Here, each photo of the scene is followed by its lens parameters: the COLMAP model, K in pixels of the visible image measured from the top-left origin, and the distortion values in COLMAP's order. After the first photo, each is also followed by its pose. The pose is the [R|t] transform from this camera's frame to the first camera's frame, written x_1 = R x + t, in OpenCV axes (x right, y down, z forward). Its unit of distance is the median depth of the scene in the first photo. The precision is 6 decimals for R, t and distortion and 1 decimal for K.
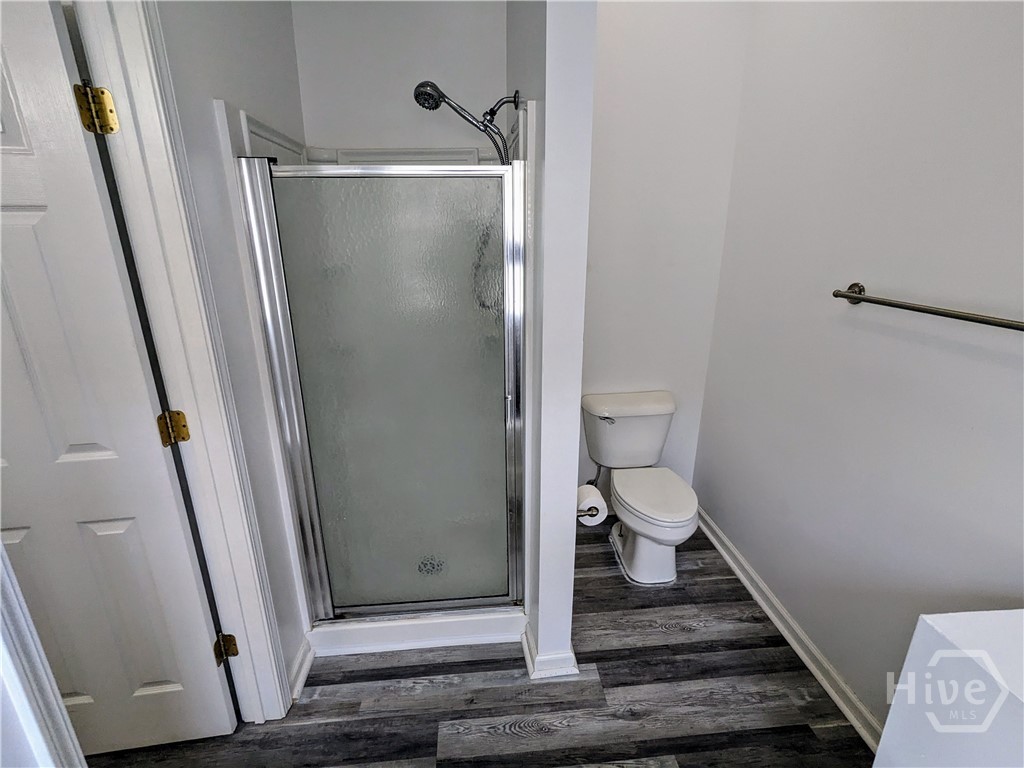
lens RADIAL K [[487.6, 0, 513.5], [0, 487.6, 381.6], [0, 0, 1]] dist [-0.003010, 0.003178]
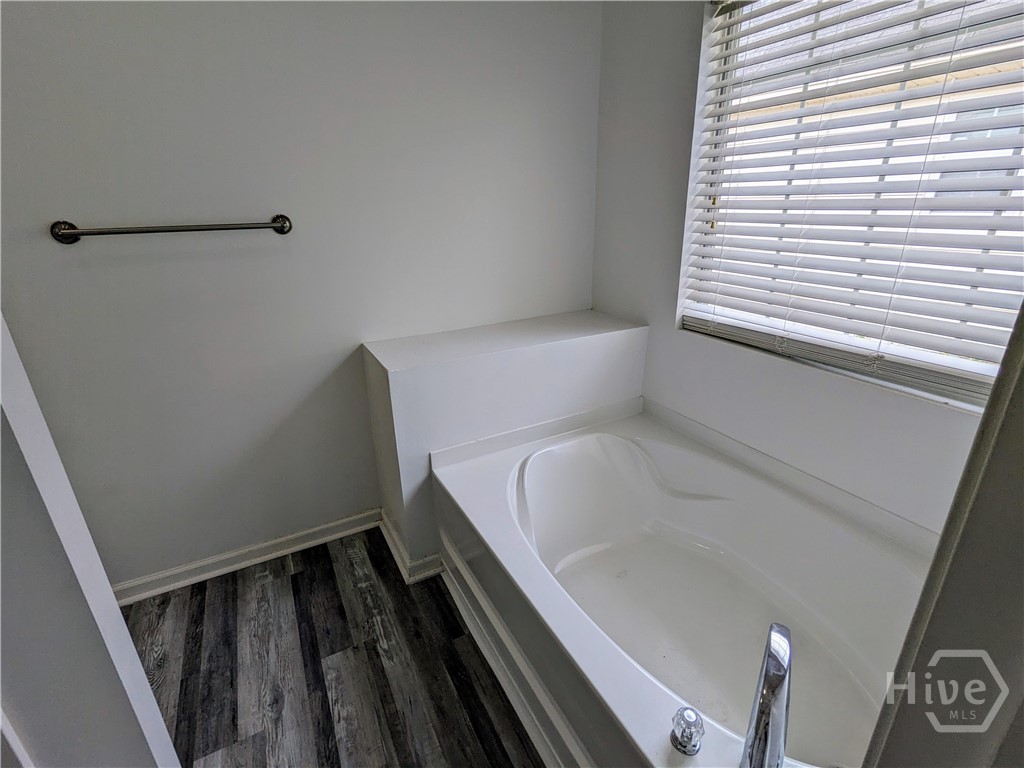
lens RADIAL K [[487.6, 0, 513.6], [0, 487.6, 385.8], [0, 0, 1]] dist [-0.003010, 0.003178]
pose [[-0.394170, -0.310451, 0.865015, -0.509069], [0.308755, 0.841780, 0.442806, -0.069182], [-0.865621, 0.441619, -0.235951, 0.557998]]
